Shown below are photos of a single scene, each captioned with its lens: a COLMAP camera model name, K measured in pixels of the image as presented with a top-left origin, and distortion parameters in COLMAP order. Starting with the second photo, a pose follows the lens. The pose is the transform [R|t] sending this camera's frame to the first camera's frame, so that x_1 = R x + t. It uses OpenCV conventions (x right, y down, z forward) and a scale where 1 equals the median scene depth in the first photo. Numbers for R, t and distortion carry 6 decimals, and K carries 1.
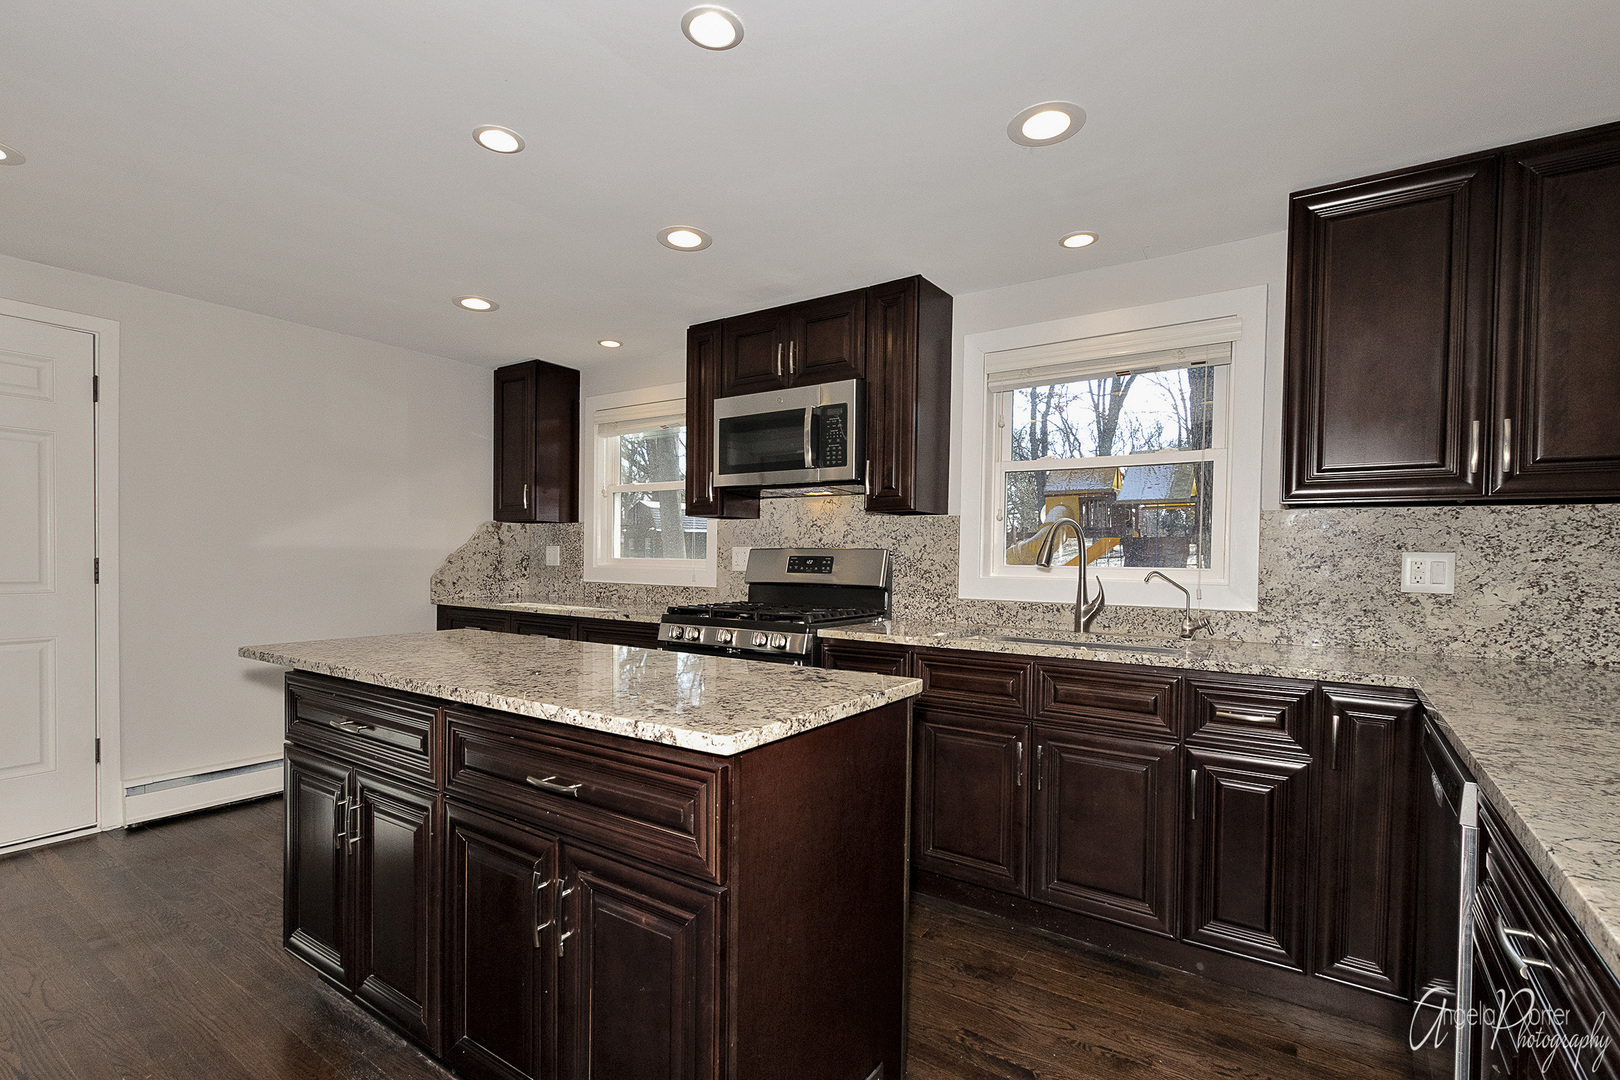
lens RADIAL K [[774.4, 0, 880.3], [0, 774.4, 574.5], [0, 0, 1]] dist [0.009785, -0.004846]
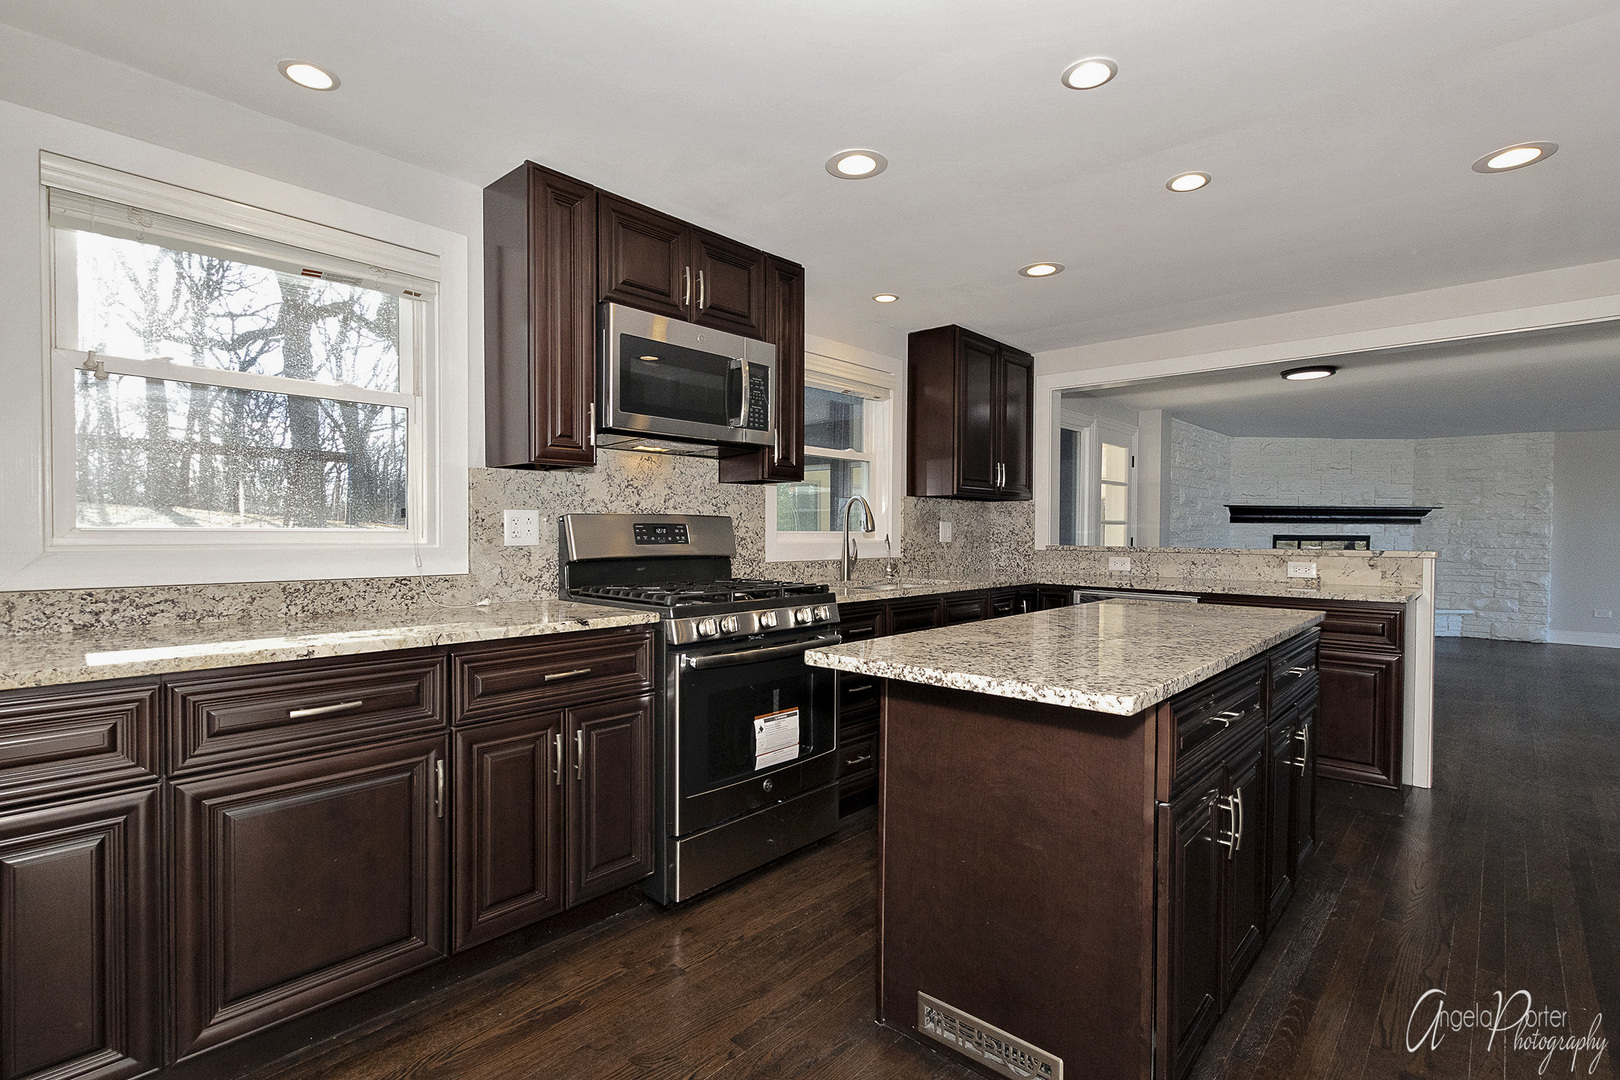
lens RADIAL K [[774.4, 0, 770.7], [0, 774.4, 545.3], [0, 0, 1]] dist [0.009785, -0.004846]
pose [[0.174815, -0.035659, 0.983955, -1.252796], [0.013525, 0.999337, 0.033813, -0.038605], [-0.984508, 0.007397, 0.175181, 1.036289]]
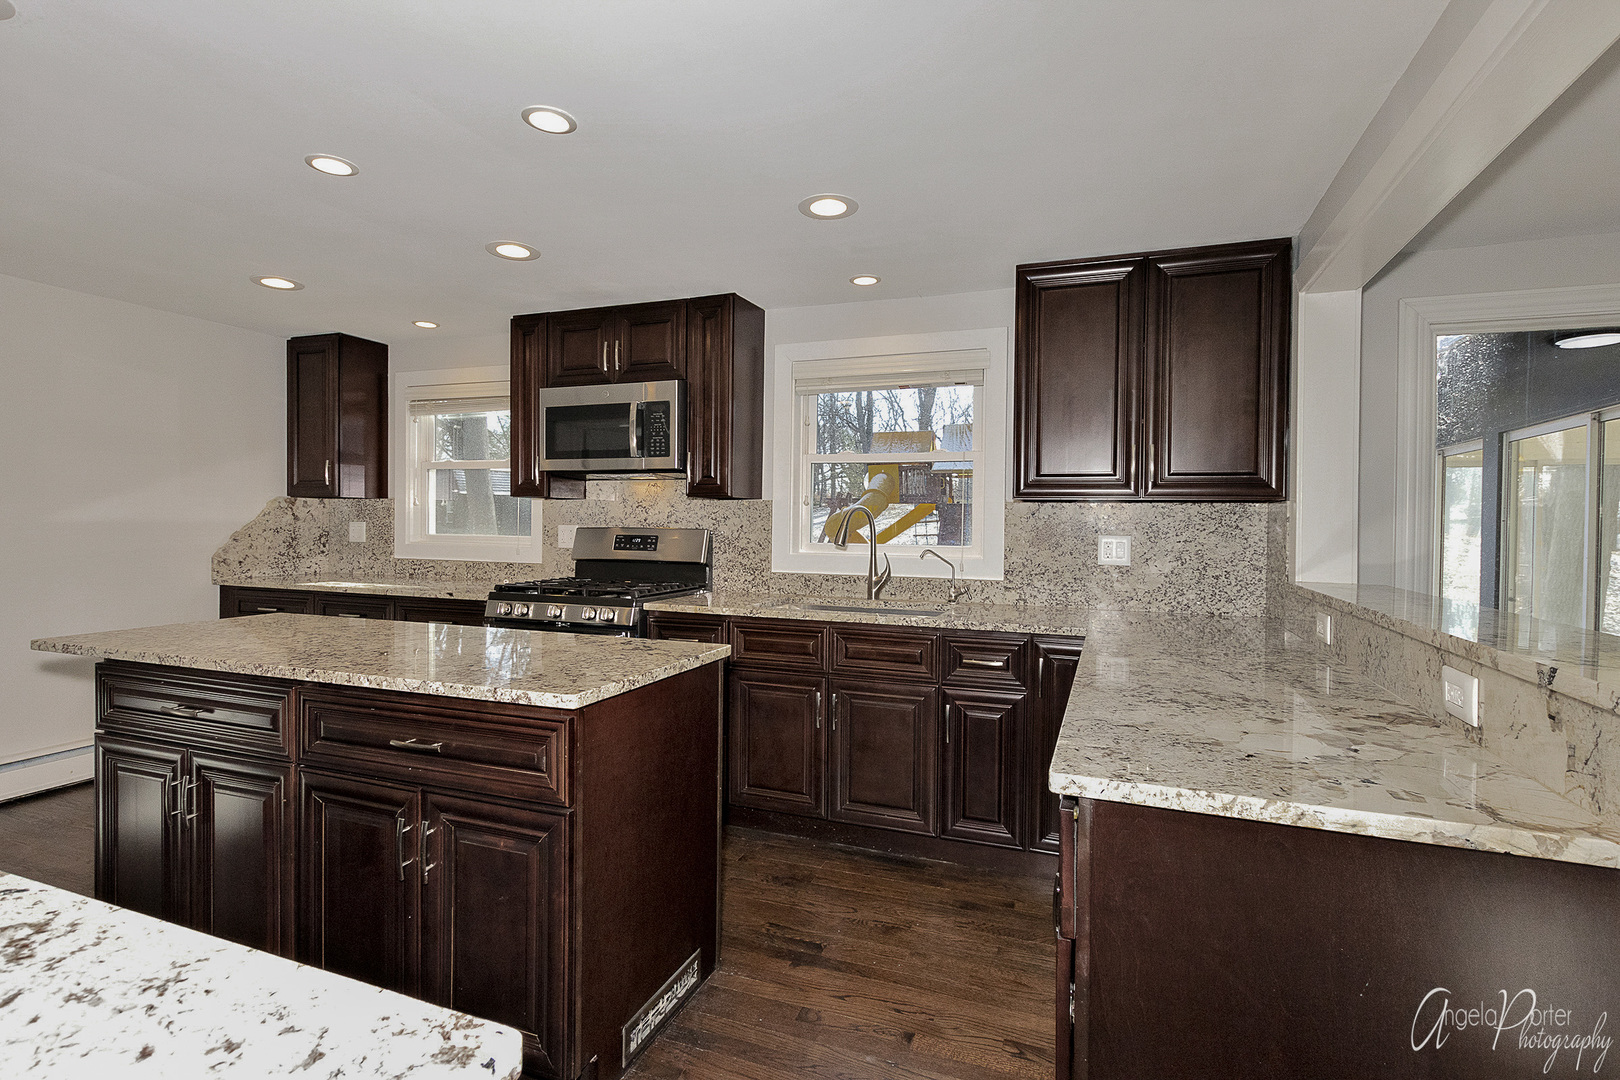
lens RADIAL K [[774.4, 0, 900.5], [0, 774.4, 535.5], [0, 0, 1]] dist [0.009785, -0.004846]
pose [[0.971278, -0.007885, 0.237818, 0.017025], [0.007481, 0.999969, 0.002602, -0.032663], [-0.237831, -0.000748, 0.971306, -0.216729]]
